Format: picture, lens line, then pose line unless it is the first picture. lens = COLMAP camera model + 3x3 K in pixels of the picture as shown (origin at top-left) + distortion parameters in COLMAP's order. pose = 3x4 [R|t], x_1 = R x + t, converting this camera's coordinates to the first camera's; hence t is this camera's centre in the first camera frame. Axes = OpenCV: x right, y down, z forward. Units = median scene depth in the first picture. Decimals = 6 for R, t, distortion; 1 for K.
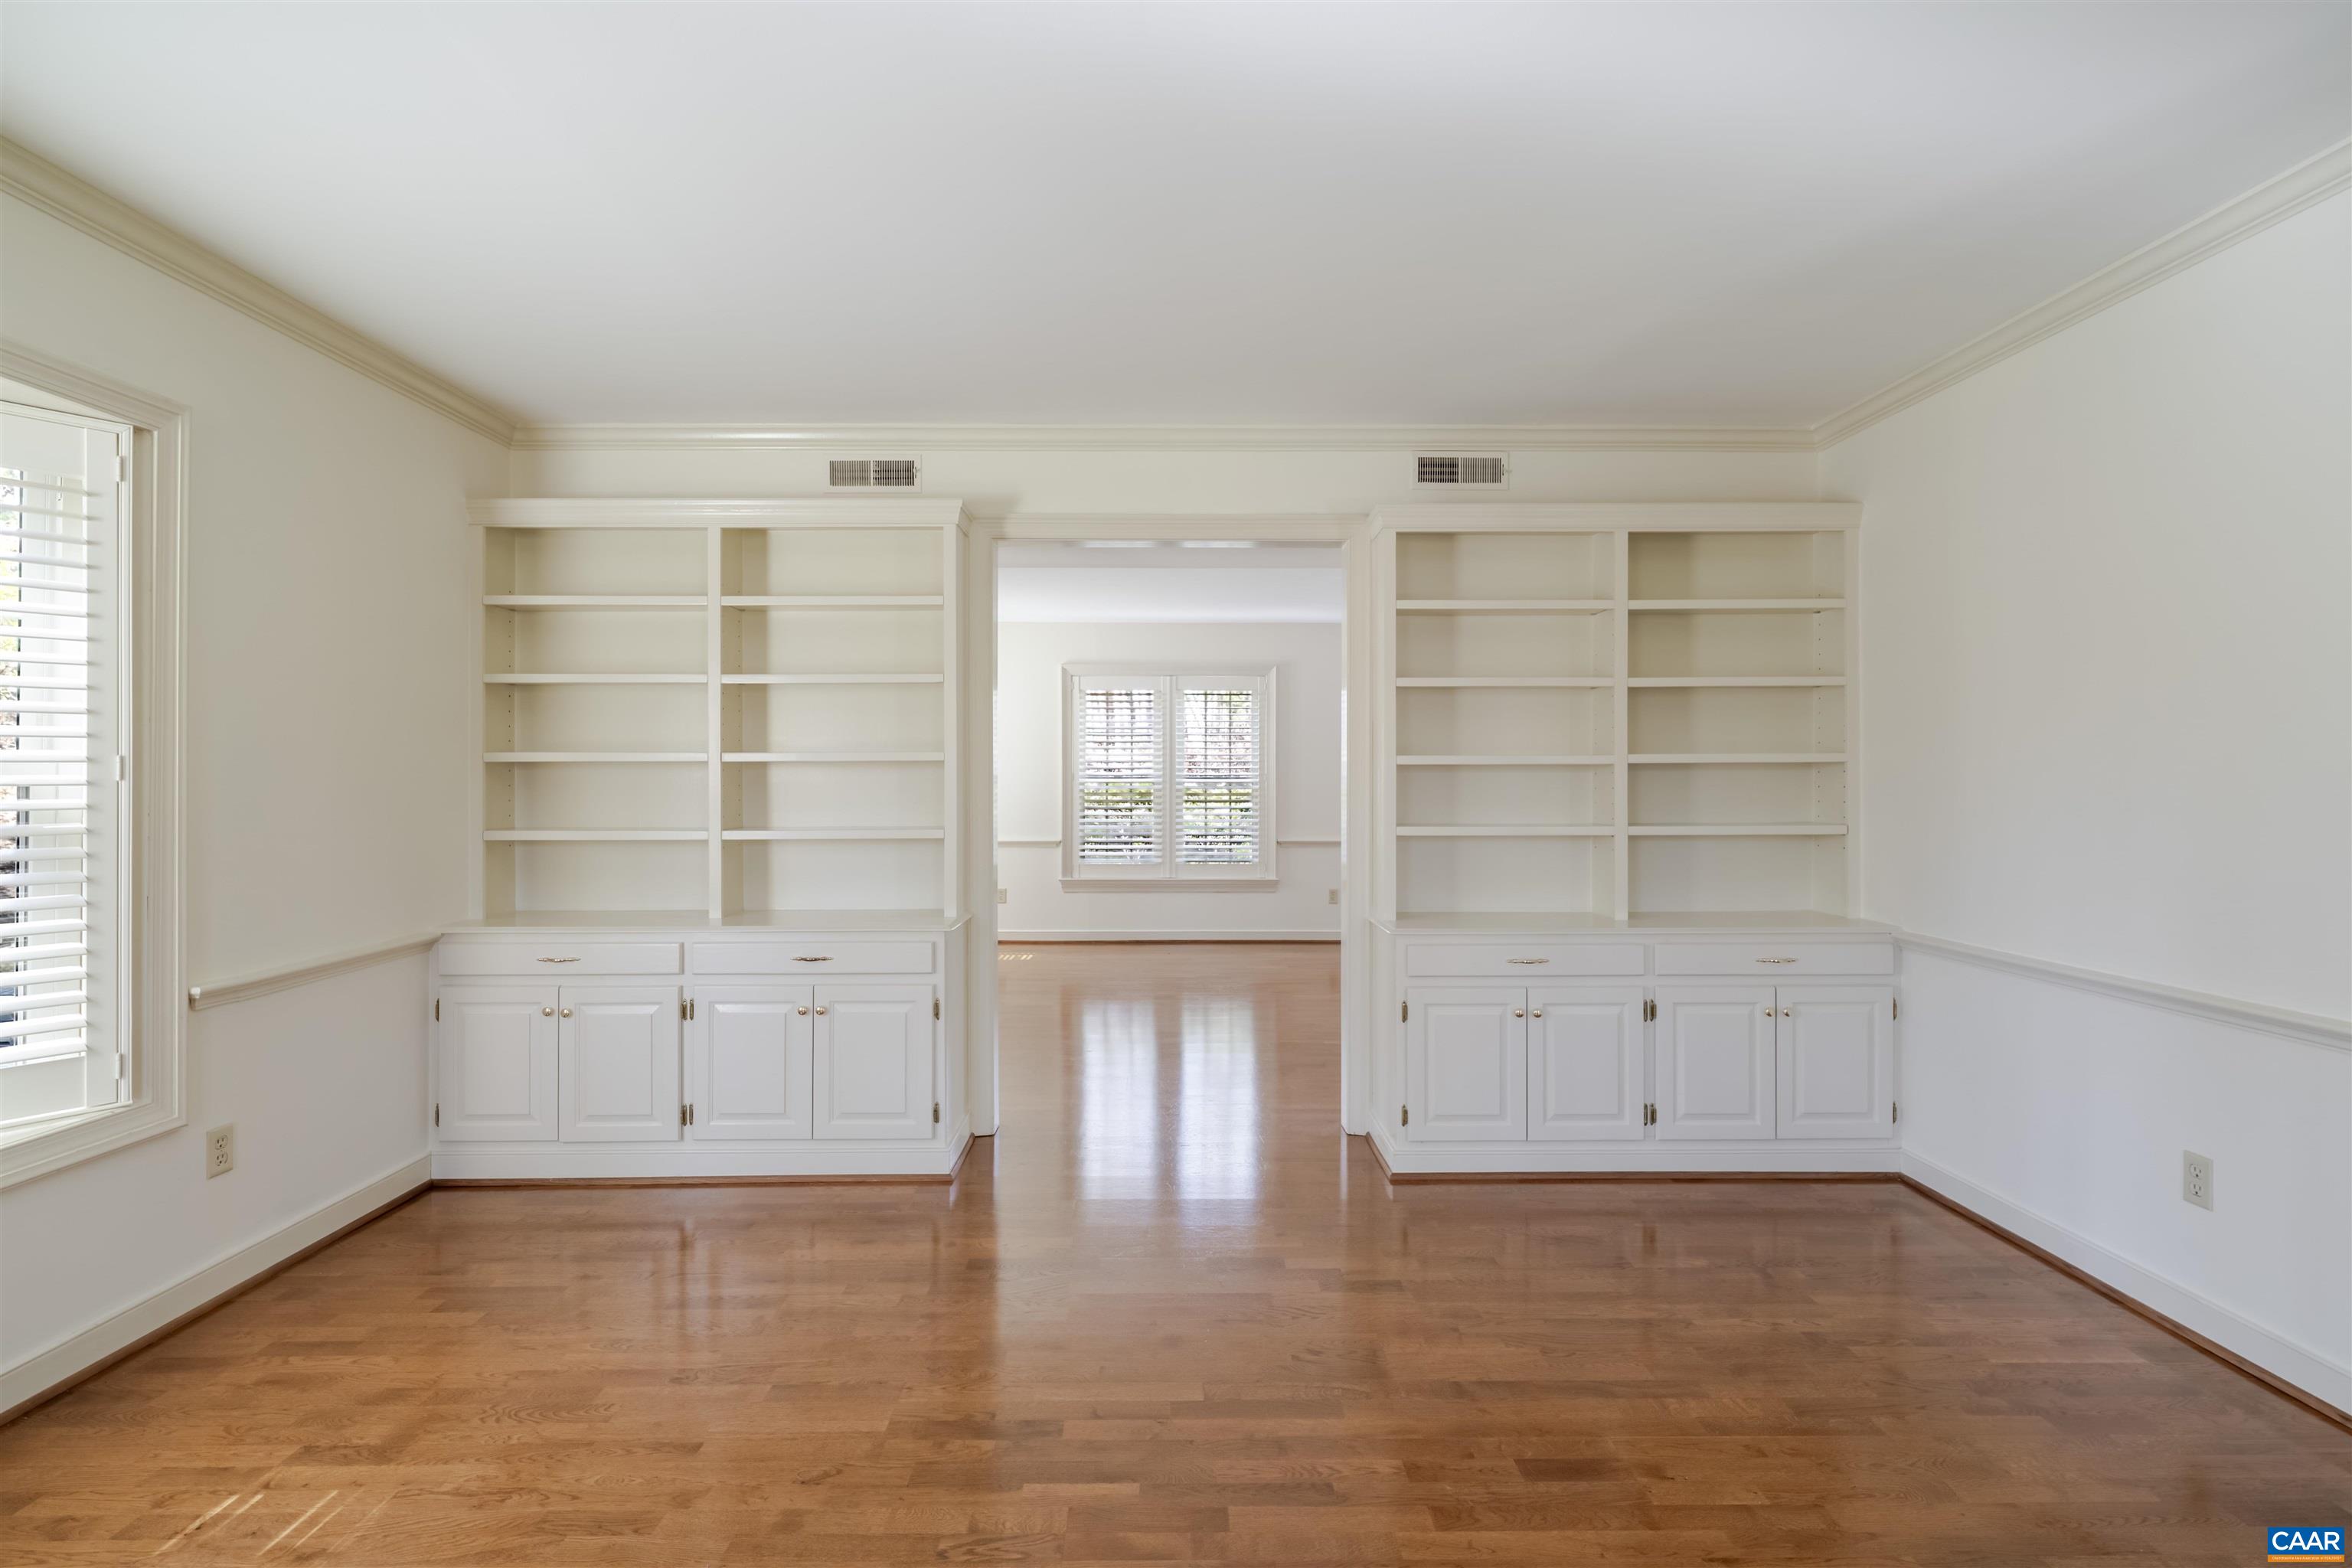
lens RADIAL K [[1152.2, 0, 1176.0], [0, 1152.2, 784.0], [0, 0, 1]] dist [0.001198, -0.000829]
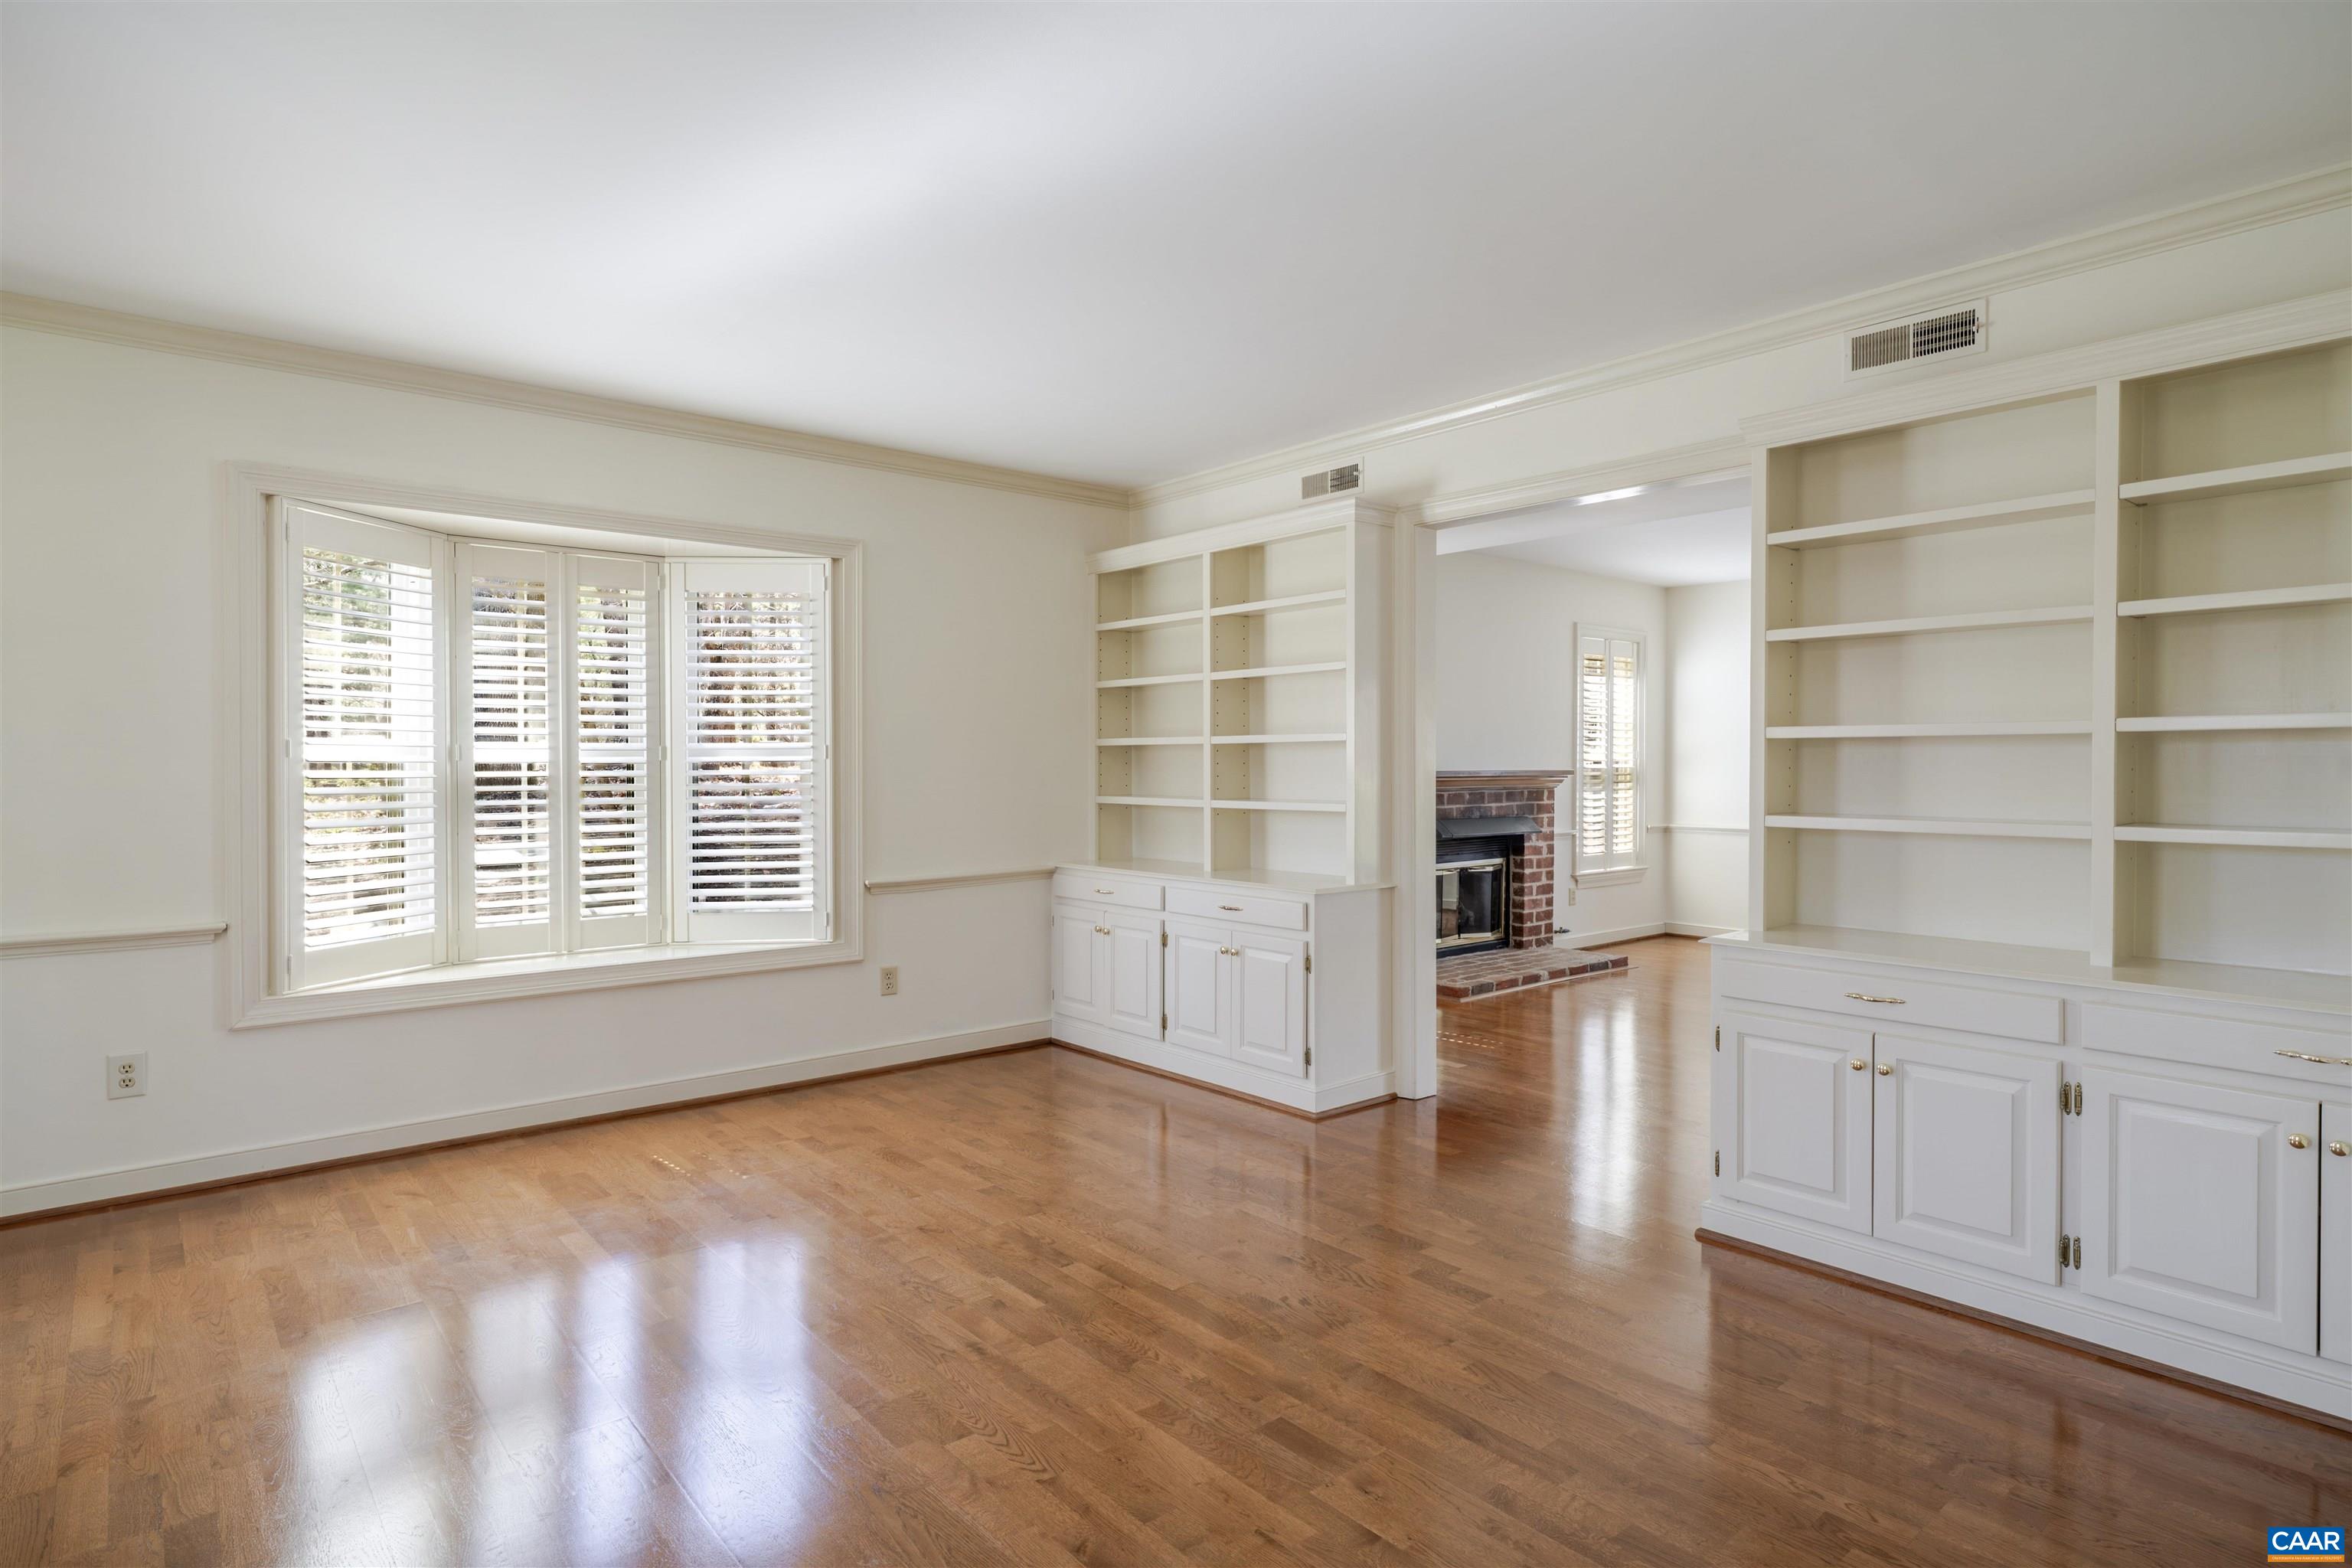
lens RADIAL K [[1251.2, 0, 1176.0], [0, 1251.2, 784.0], [0, 0, 1]] dist [0.001328, 0.000296]
pose [[0.635019, 0.013910, -0.772372, 0.645638], [-0.002326, 0.999868, 0.016095, 0.002024], [0.772493, -0.008424, 0.634967, 0.132488]]
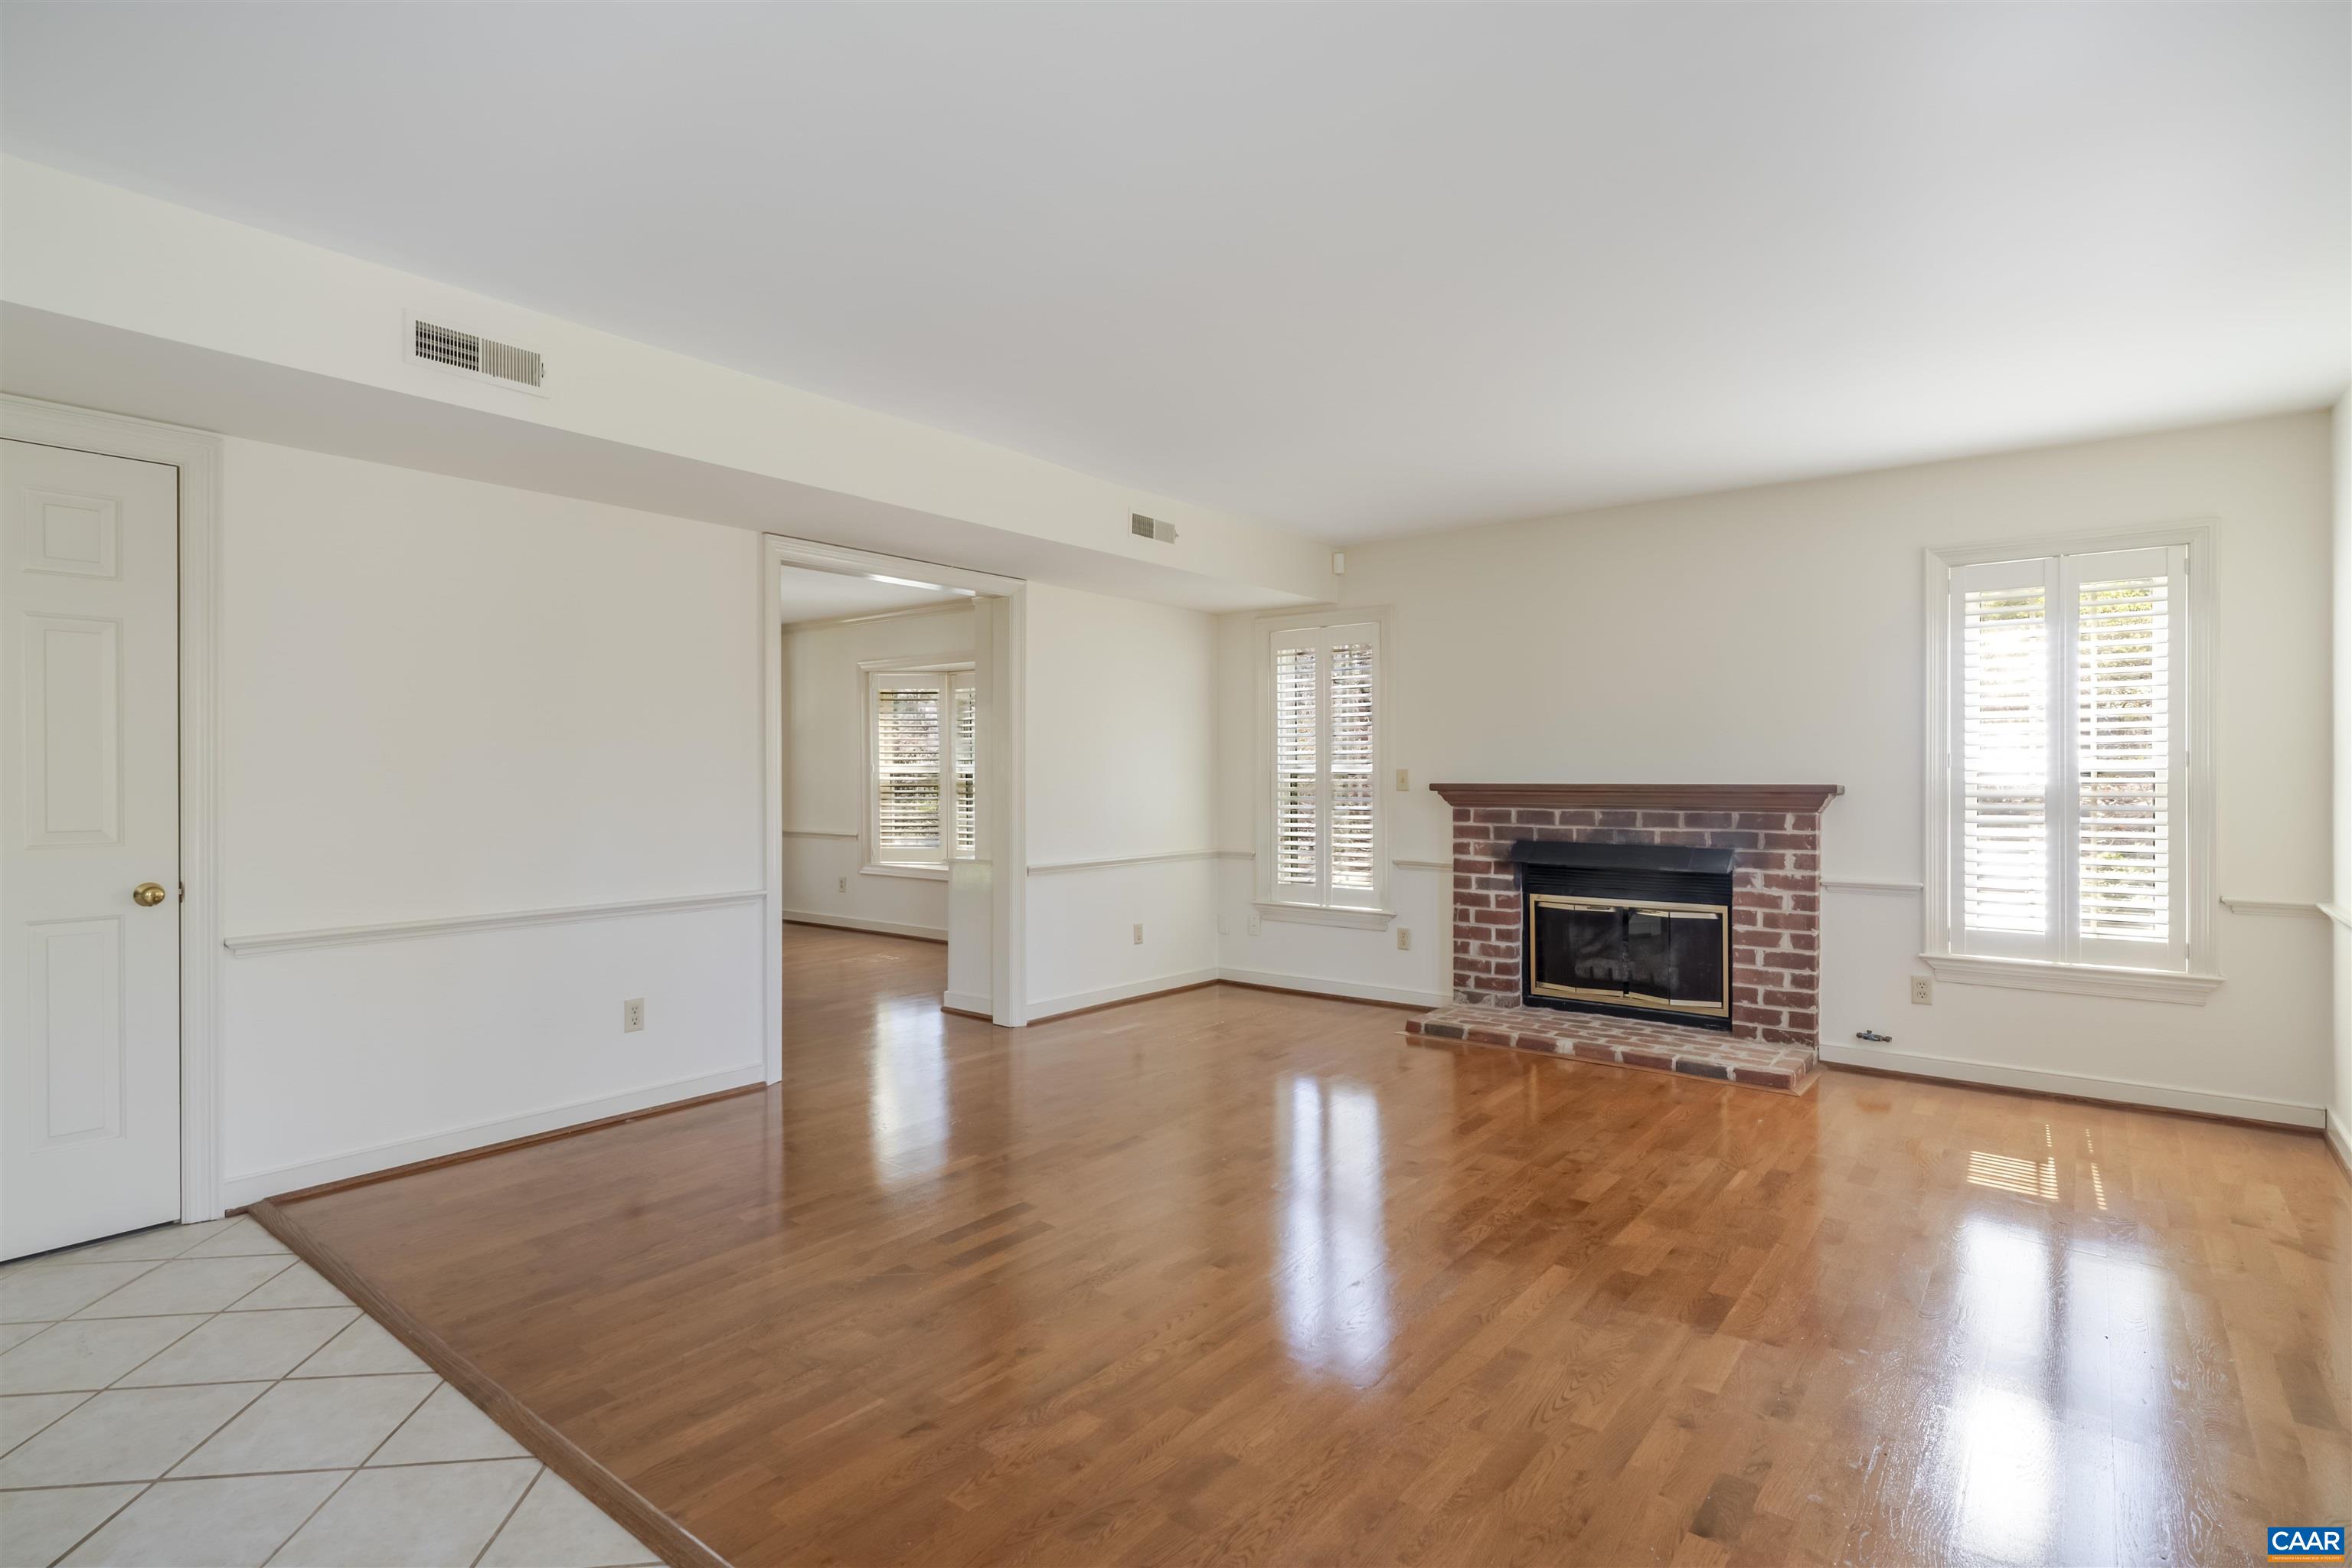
lens RADIAL K [[1152.2, 0, 1176.0], [0, 1152.2, 784.0], [0, 0, 1]] dist [0.001198, -0.000829]
pose [[-0.631278, 0.010022, -0.775492, 0.883518], [0.000637, 0.999923, 0.012403, -0.006977], [0.775556, 0.007336, -0.631236, 2.306528]]
